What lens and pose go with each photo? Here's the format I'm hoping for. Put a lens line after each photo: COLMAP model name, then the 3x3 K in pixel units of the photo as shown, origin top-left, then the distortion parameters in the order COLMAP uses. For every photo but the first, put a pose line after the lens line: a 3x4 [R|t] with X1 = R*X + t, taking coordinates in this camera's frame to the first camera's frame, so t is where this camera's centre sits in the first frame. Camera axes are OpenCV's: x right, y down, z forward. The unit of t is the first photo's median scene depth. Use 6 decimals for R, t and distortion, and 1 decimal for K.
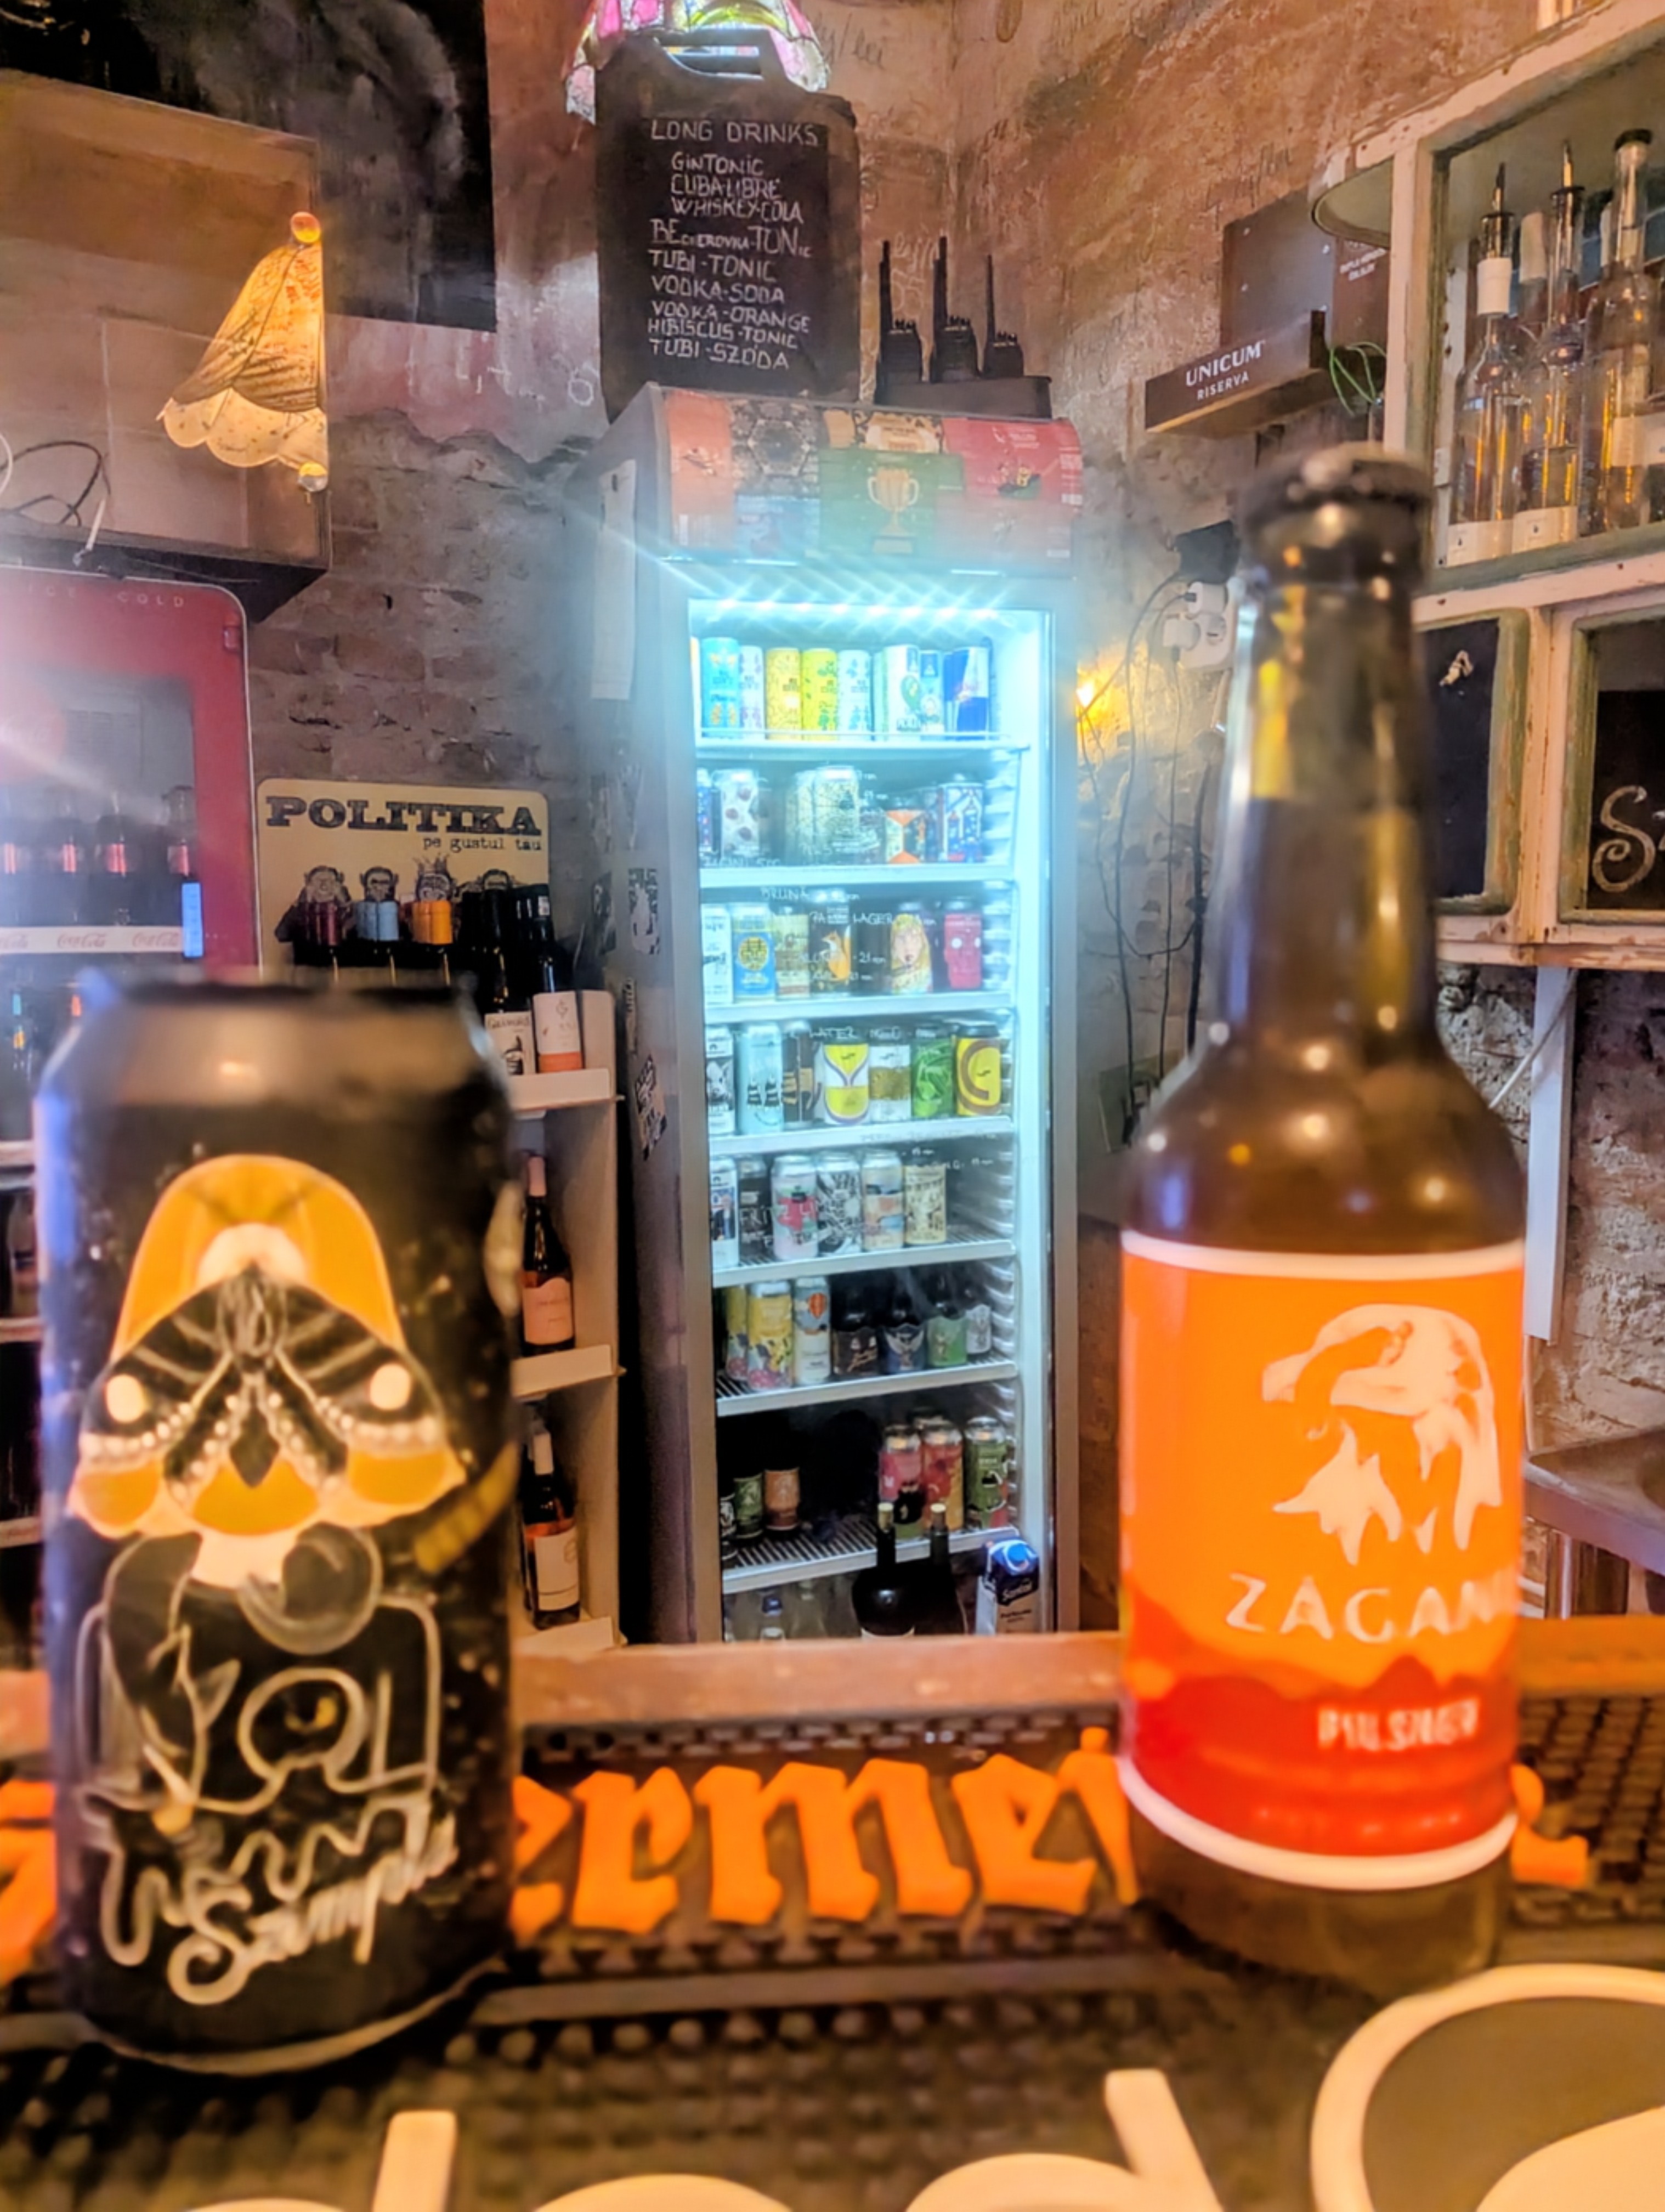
lens RADIAL K [[1542.7, 0, 825.2], [0, 1542.7, 1069.9], [0, 0, 1]] dist [0.029327, -0.006722]
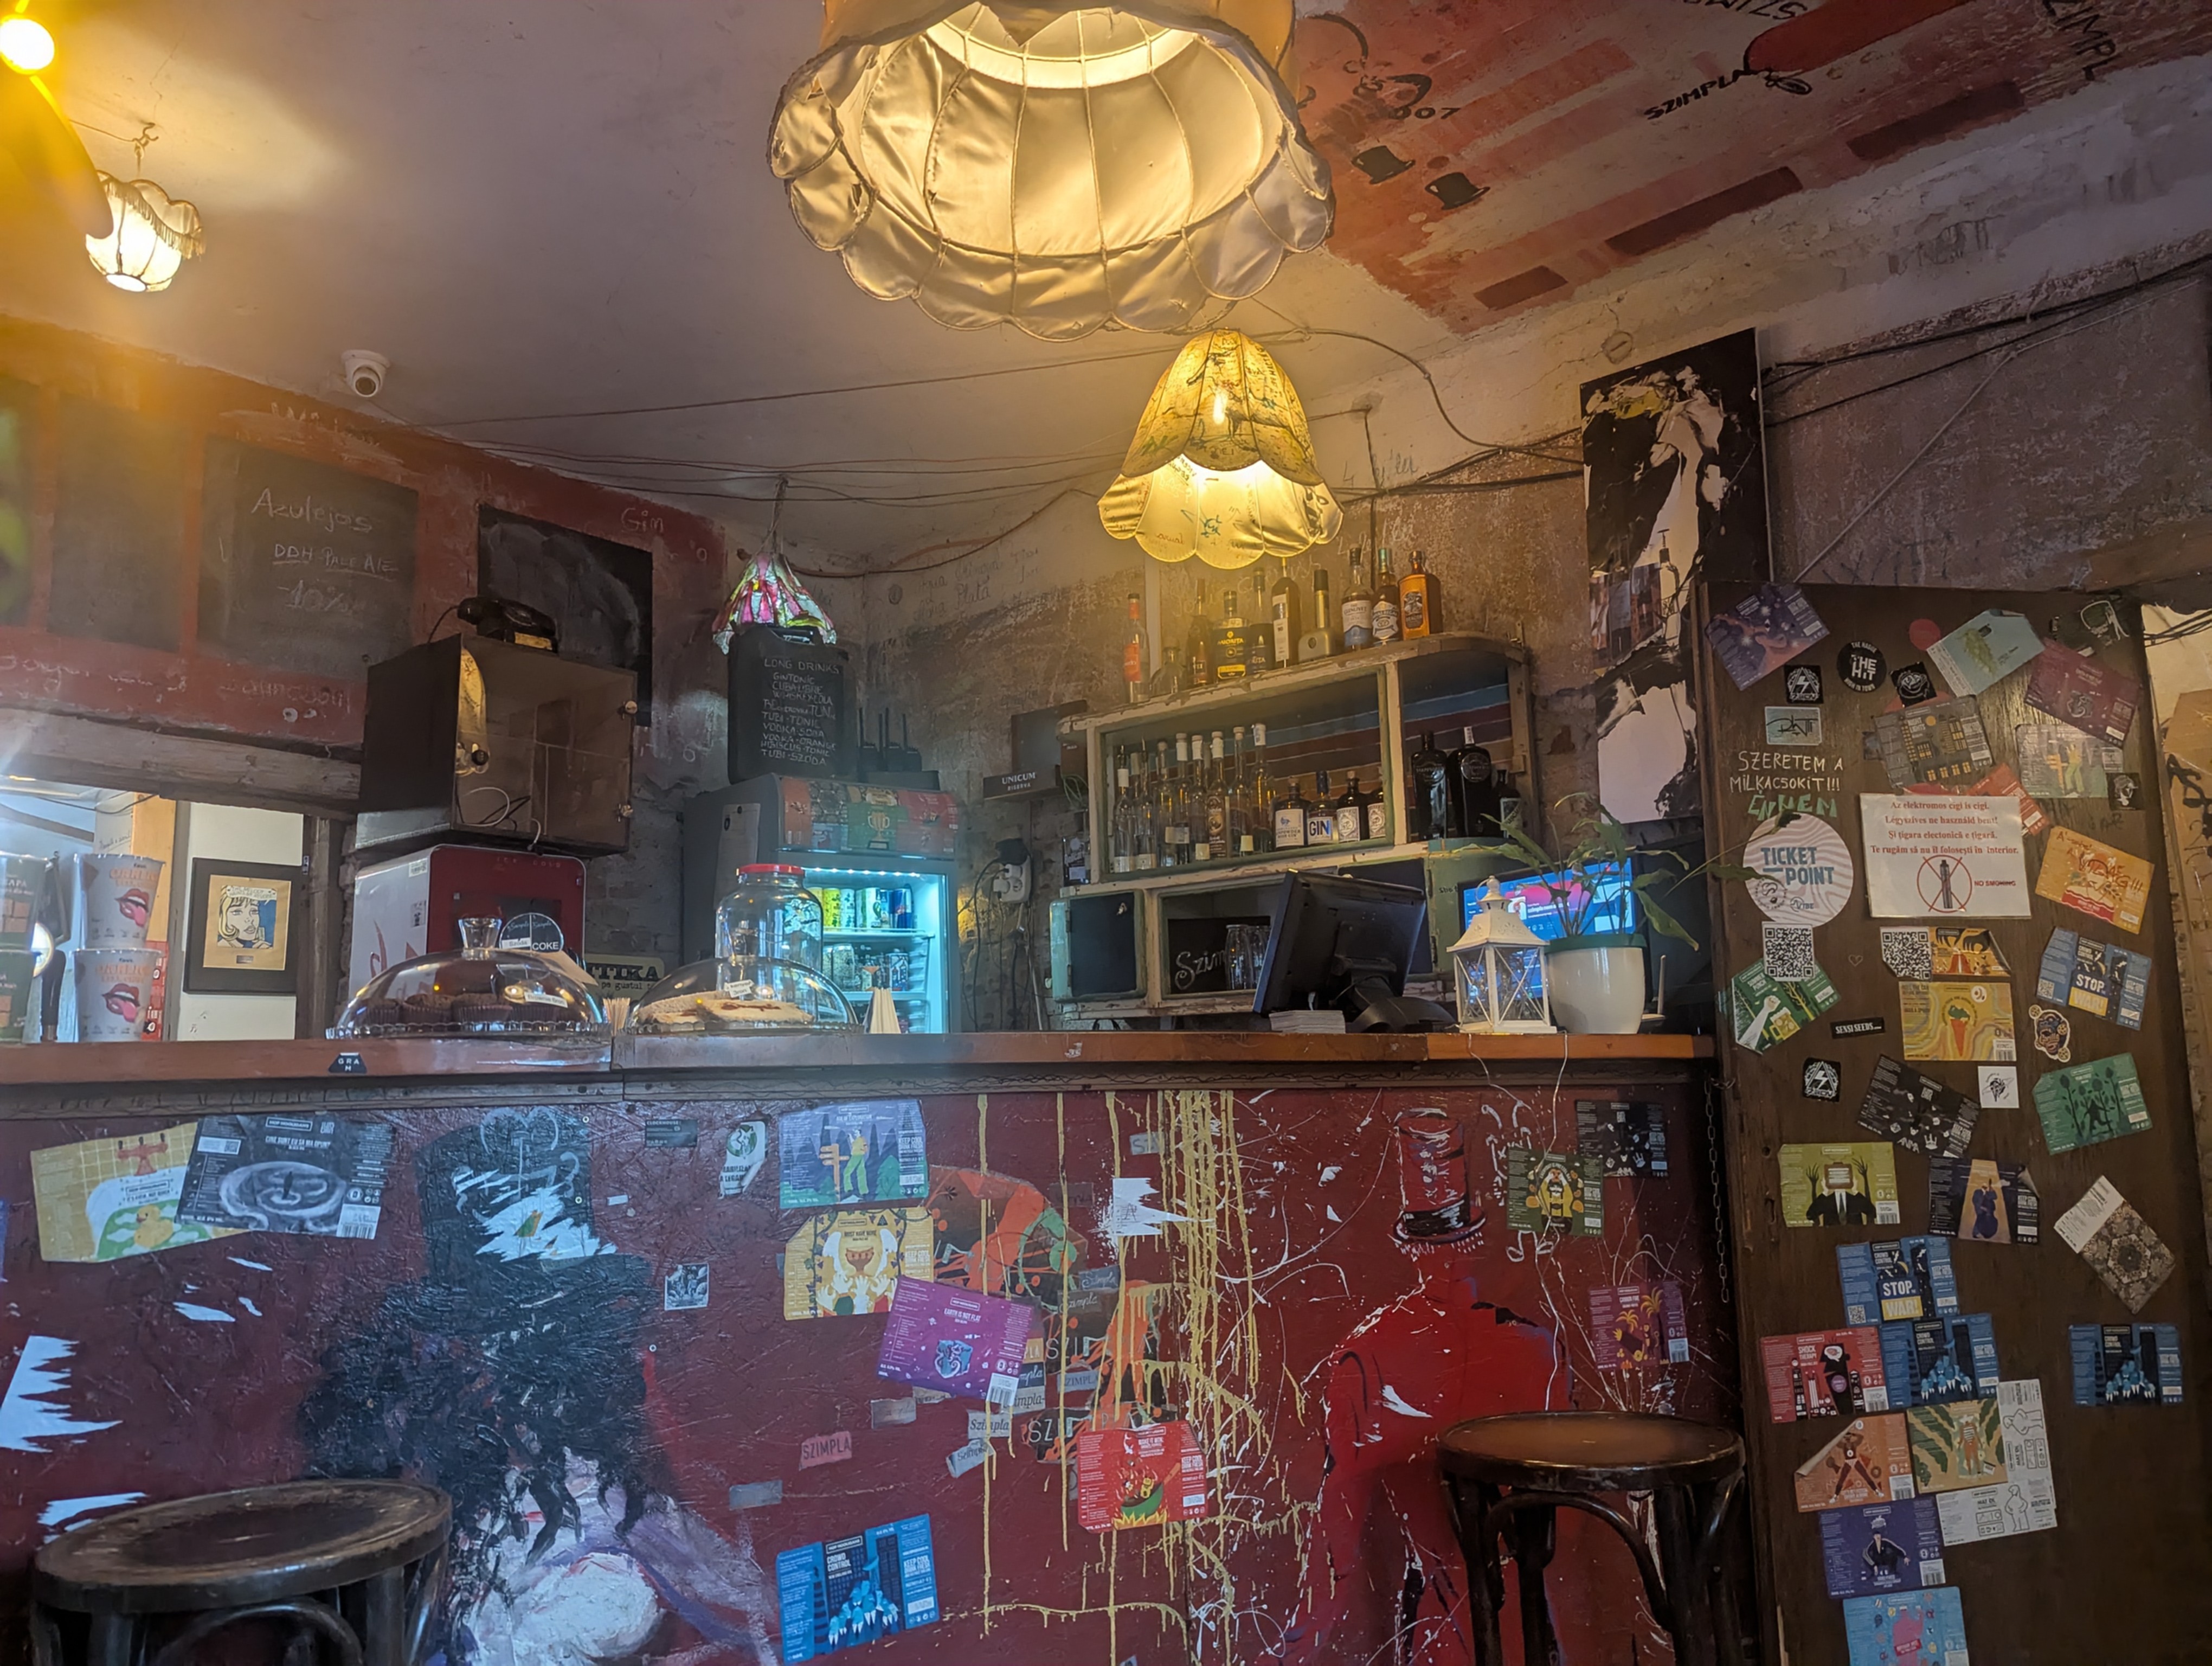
lens RADIAL K [[1543.1, 0, 1105.2], [0, 1543.1, 837.2], [0, 0, 1]] dist [0.029327, -0.006722]
pose [[0.931064, 0.033702, 0.363296, -0.418207], [0.066487, 0.963381, -0.259764, 0.222098], [-0.358747, 0.266011, 0.894728, -0.995339]]
